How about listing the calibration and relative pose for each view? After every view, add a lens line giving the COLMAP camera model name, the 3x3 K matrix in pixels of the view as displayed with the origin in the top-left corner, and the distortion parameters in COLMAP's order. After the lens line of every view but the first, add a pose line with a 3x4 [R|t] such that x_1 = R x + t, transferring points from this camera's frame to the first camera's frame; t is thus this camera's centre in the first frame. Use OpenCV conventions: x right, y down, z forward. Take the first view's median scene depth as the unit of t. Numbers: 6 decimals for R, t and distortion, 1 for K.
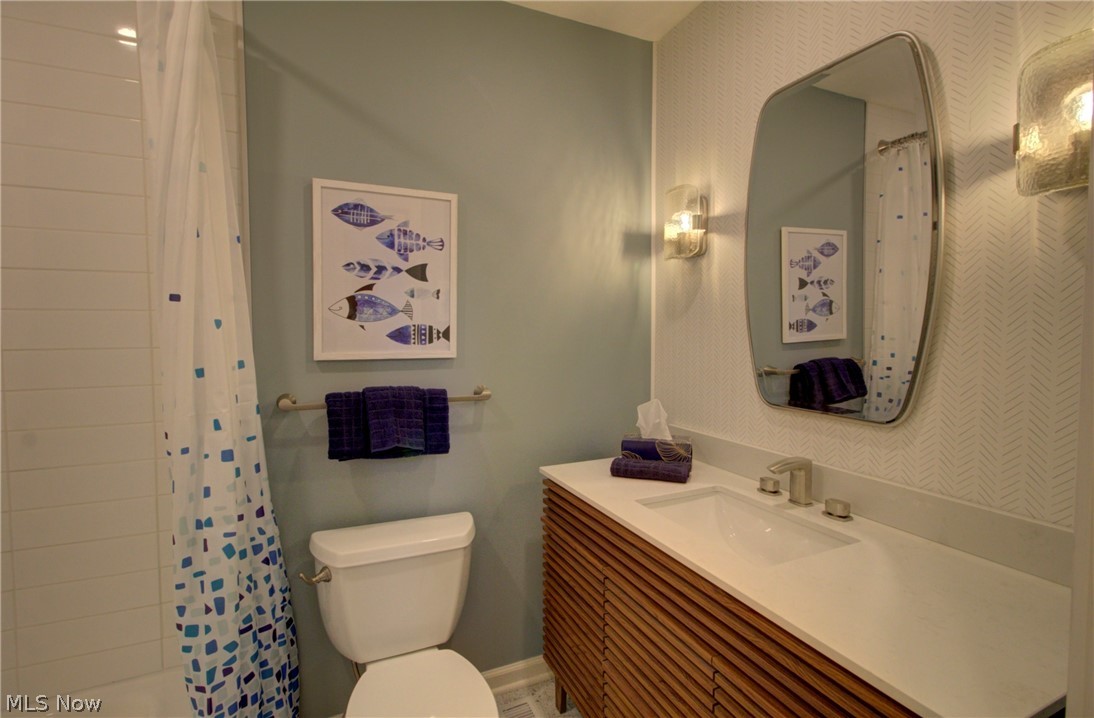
lens RADIAL K [[500.0, 0, 541.7], [0, 500.0, 350.2], [0, 0, 1]] dist [-0.020957, 0.015388]
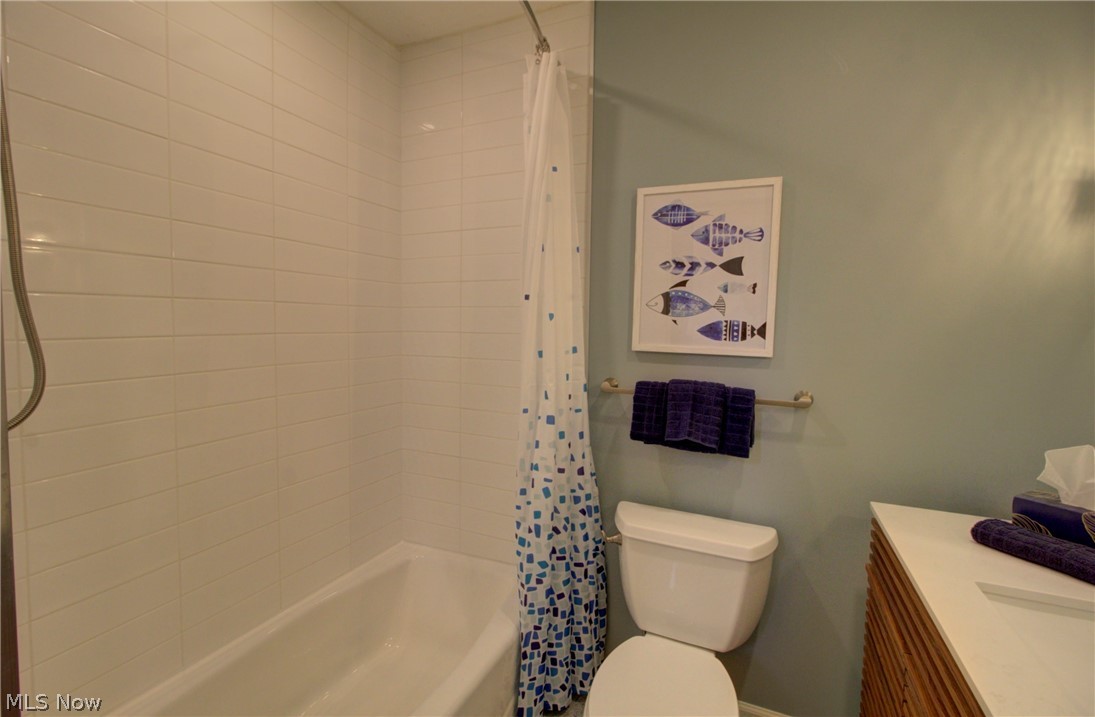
lens RADIAL K [[500.5, 0, 542.2], [0, 500.5, 349.7], [0, 0, 1]] dist [-0.020957, 0.015388]
pose [[0.666551, 0.058256, -0.743179, 0.254983], [-0.048848, 0.998212, 0.034437, -0.010992], [0.743857, 0.013349, 0.668206, 0.090353]]
